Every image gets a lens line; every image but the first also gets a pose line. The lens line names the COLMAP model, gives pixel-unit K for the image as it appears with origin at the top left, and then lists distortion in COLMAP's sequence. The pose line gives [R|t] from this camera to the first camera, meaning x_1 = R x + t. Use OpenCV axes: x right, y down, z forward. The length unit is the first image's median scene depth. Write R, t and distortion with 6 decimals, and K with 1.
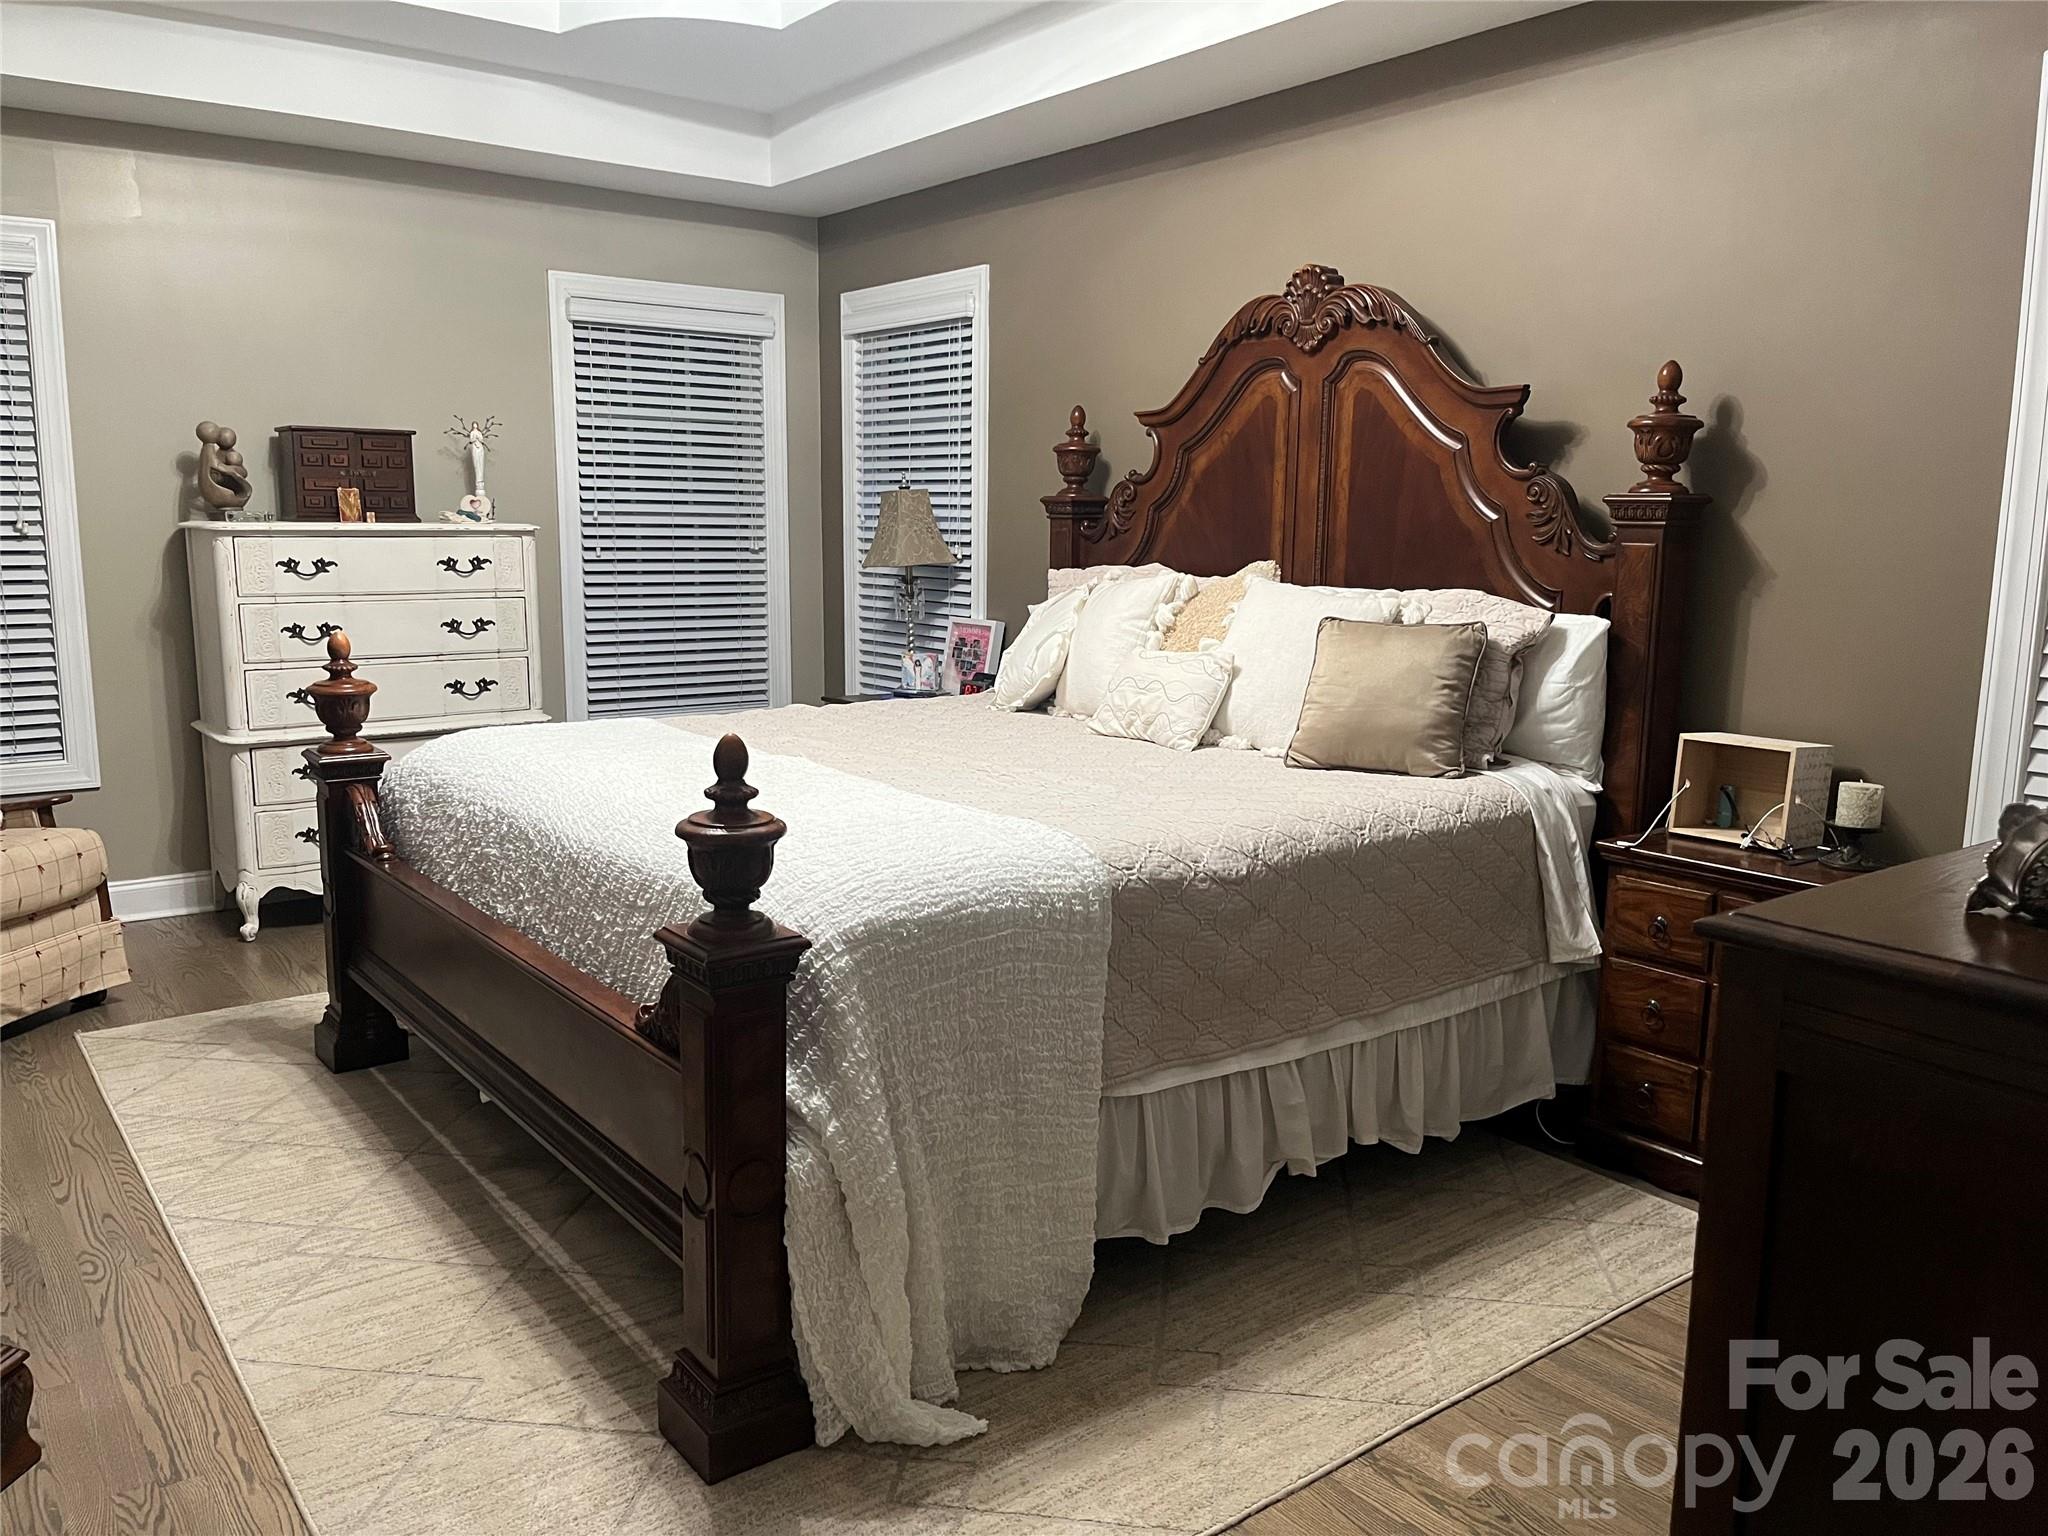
lens RADIAL K [[1565.2, 0, 1025.0], [0, 1565.2, 771.2], [0, 0, 1]] dist [0.039461, -0.040529]
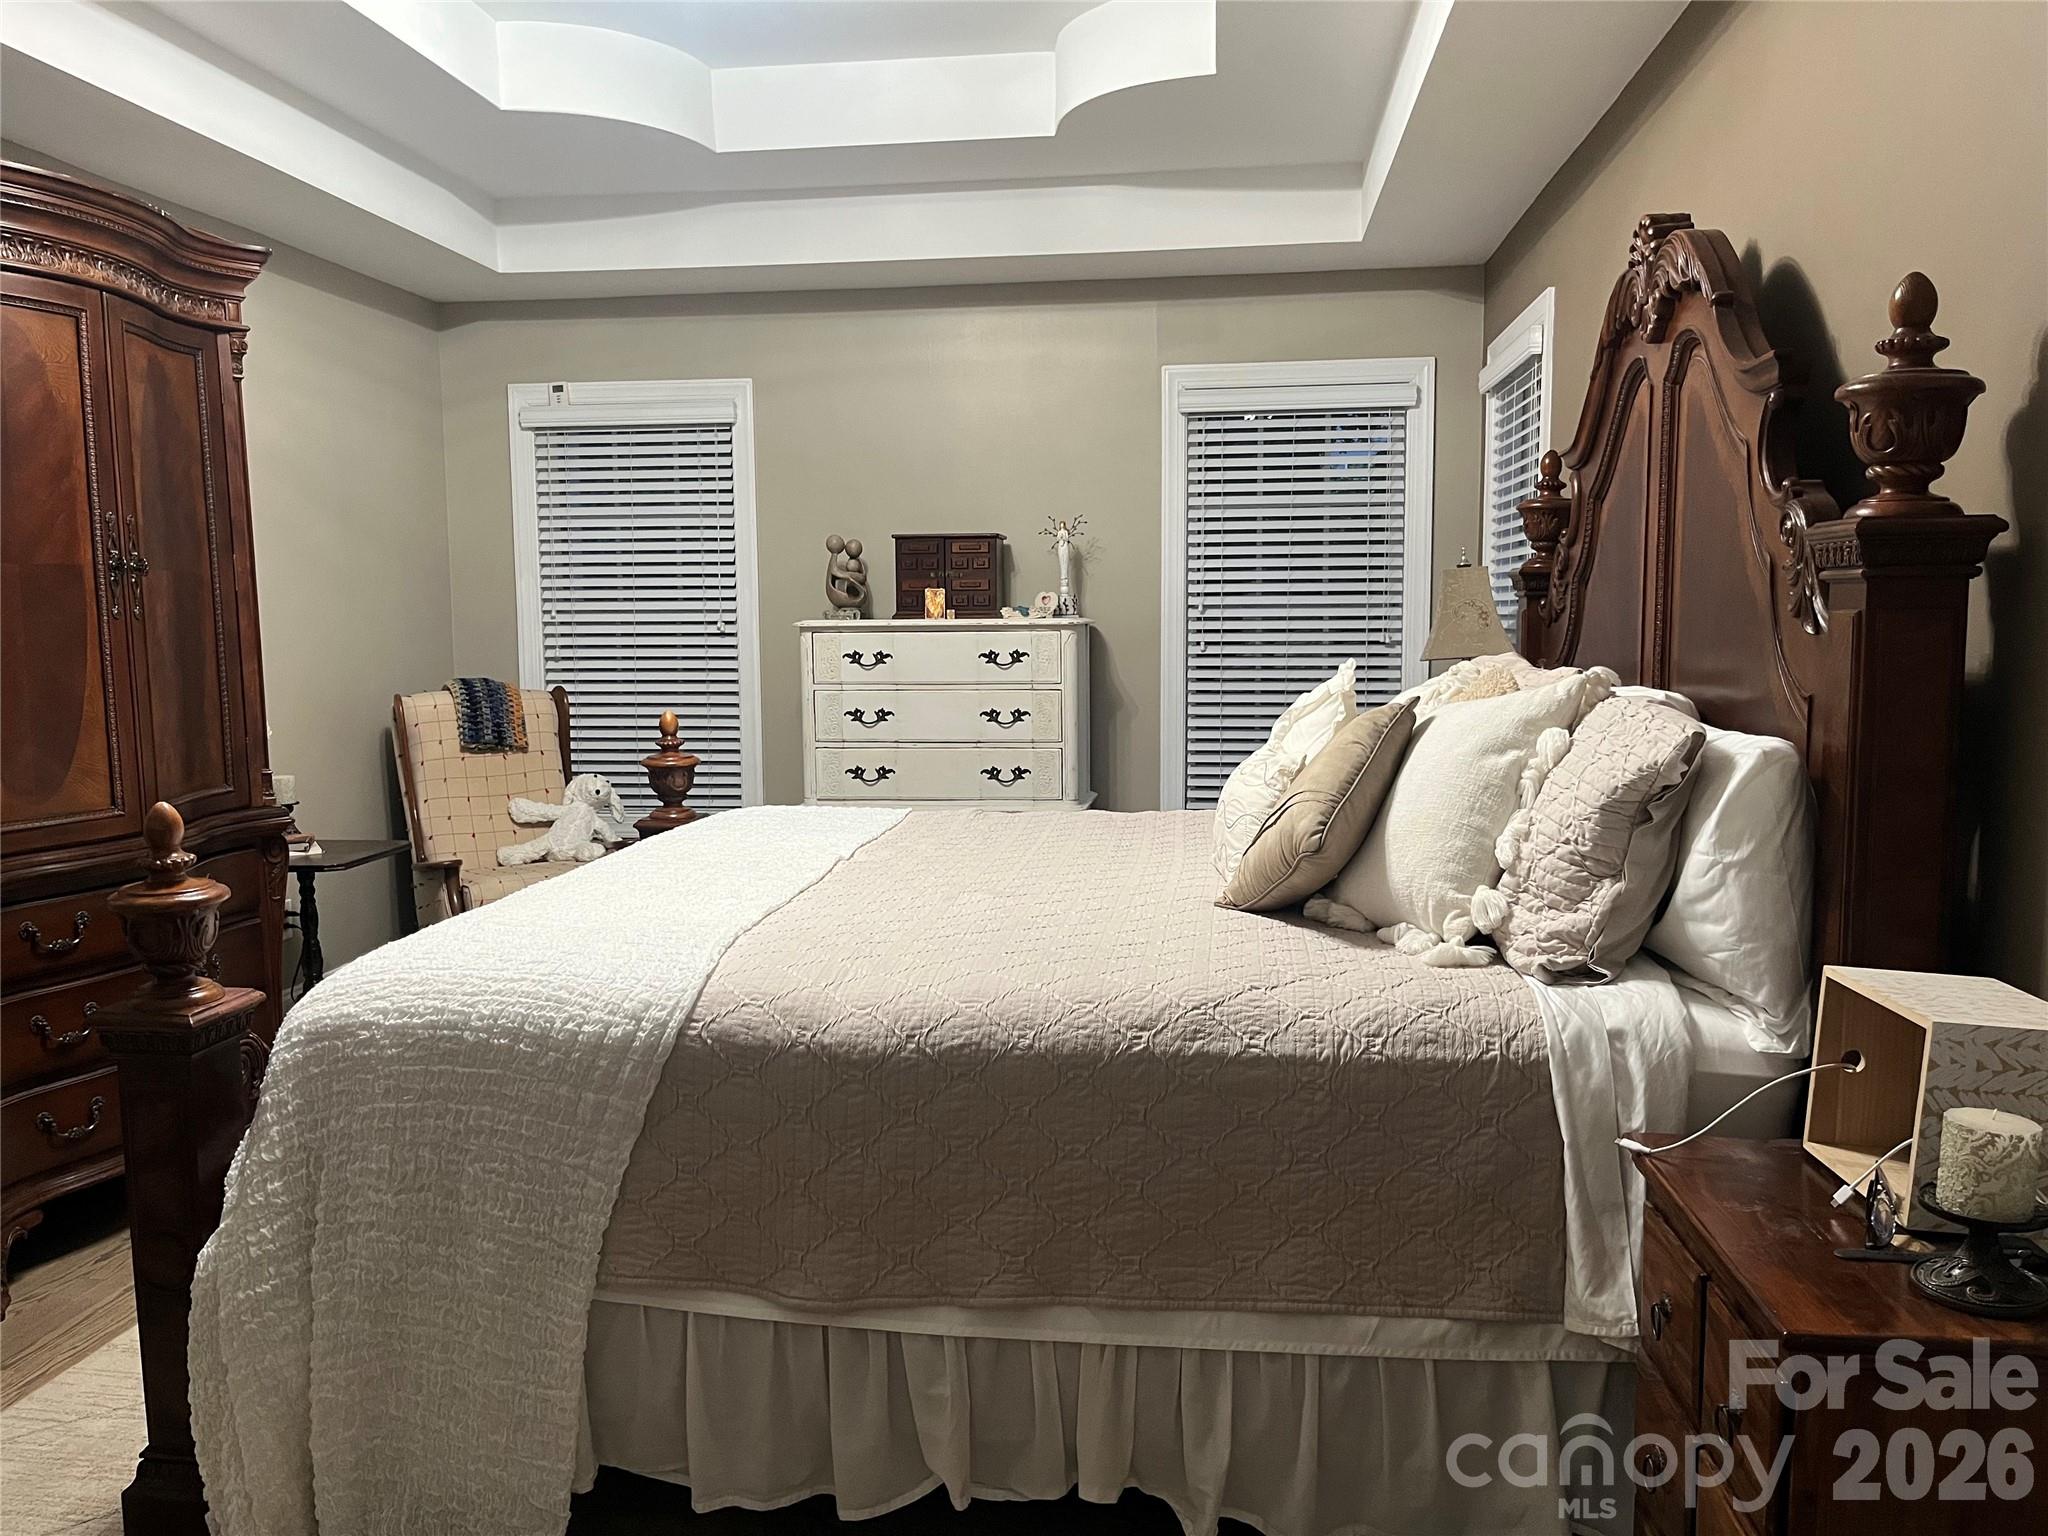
lens RADIAL K [[1565.2, 0, 1020.6], [0, 1565.2, 777.0], [0, 0, 1]] dist [0.039461, -0.040529]
pose [[0.710227, 0.056755, -0.701681, 0.391606], [-0.100834, 0.994669, -0.021609, -0.031948], [0.696714, 0.086101, 0.712163, 0.283407]]
